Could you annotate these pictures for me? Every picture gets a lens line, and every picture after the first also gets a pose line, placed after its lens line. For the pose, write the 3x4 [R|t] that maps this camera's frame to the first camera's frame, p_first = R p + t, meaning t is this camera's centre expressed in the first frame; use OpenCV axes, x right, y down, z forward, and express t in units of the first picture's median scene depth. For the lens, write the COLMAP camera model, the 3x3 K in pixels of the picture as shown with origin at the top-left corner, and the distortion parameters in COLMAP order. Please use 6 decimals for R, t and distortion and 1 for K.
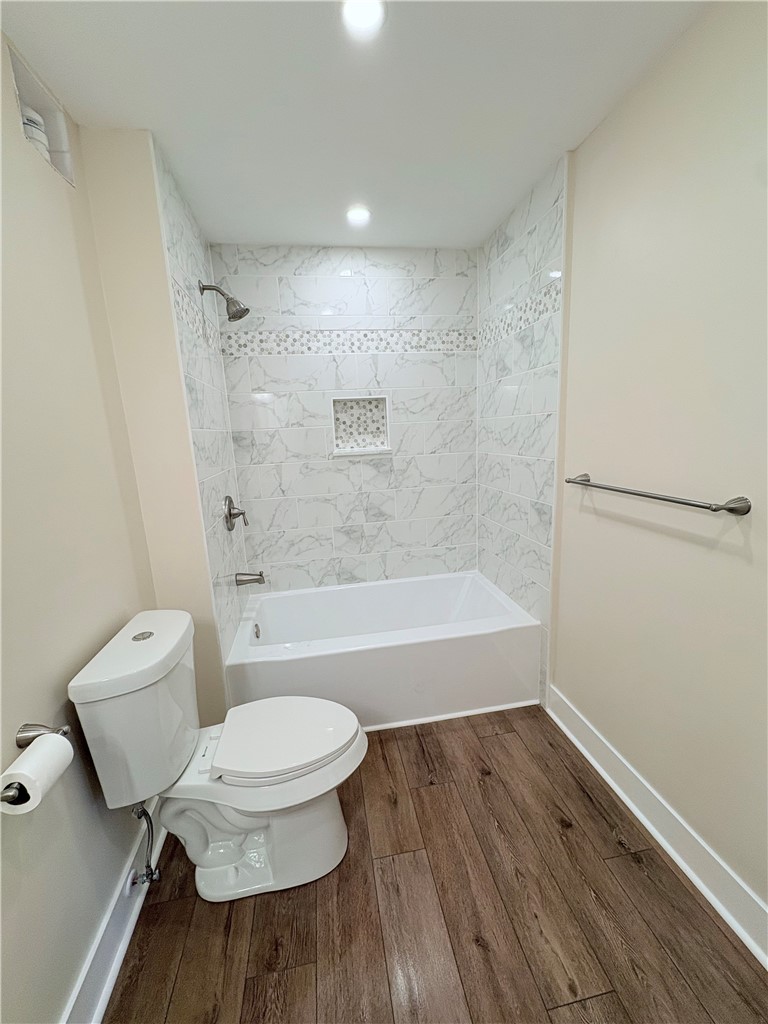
lens RADIAL K [[407.0, 0, 384.9], [0, 407.0, 513.4], [0, 0, 1]] dist [-0.001064, -0.000489]
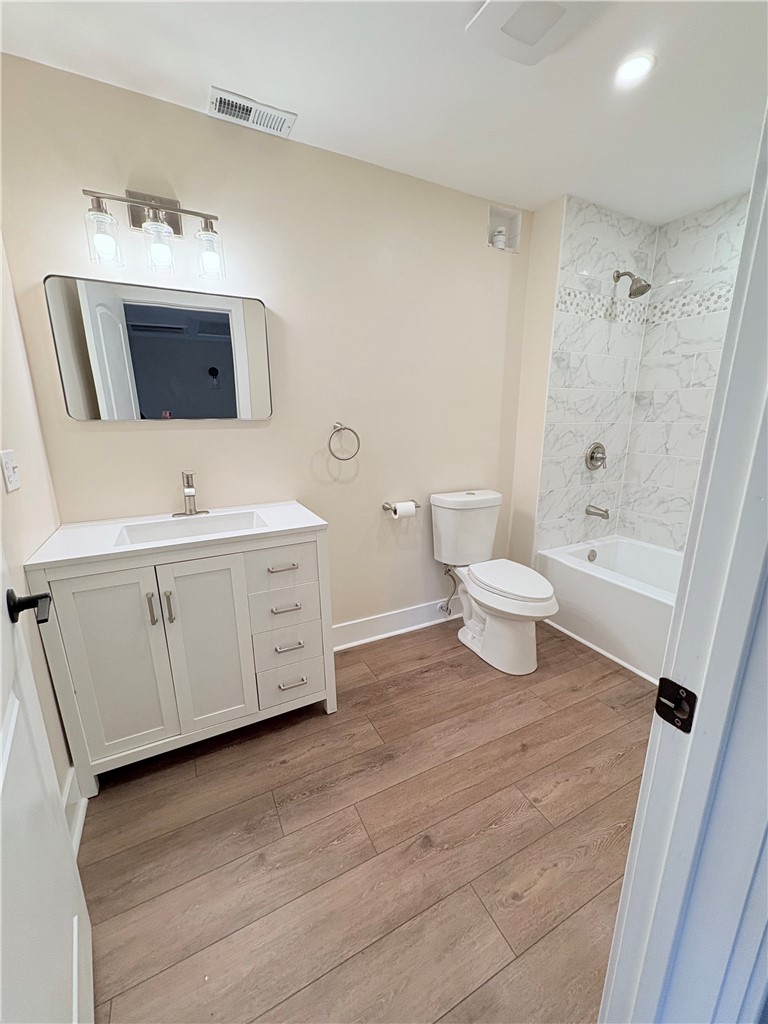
lens RADIAL K [[407.0, 0, 384.9], [0, 407.0, 513.4], [0, 0, 1]] dist [-0.001064, -0.000489]
pose [[0.299793, 0.274051, -0.913794, 0.585347], [-0.199805, 0.954645, 0.220751, 0.018585], [0.932846, 0.116401, 0.340953, -0.027948]]
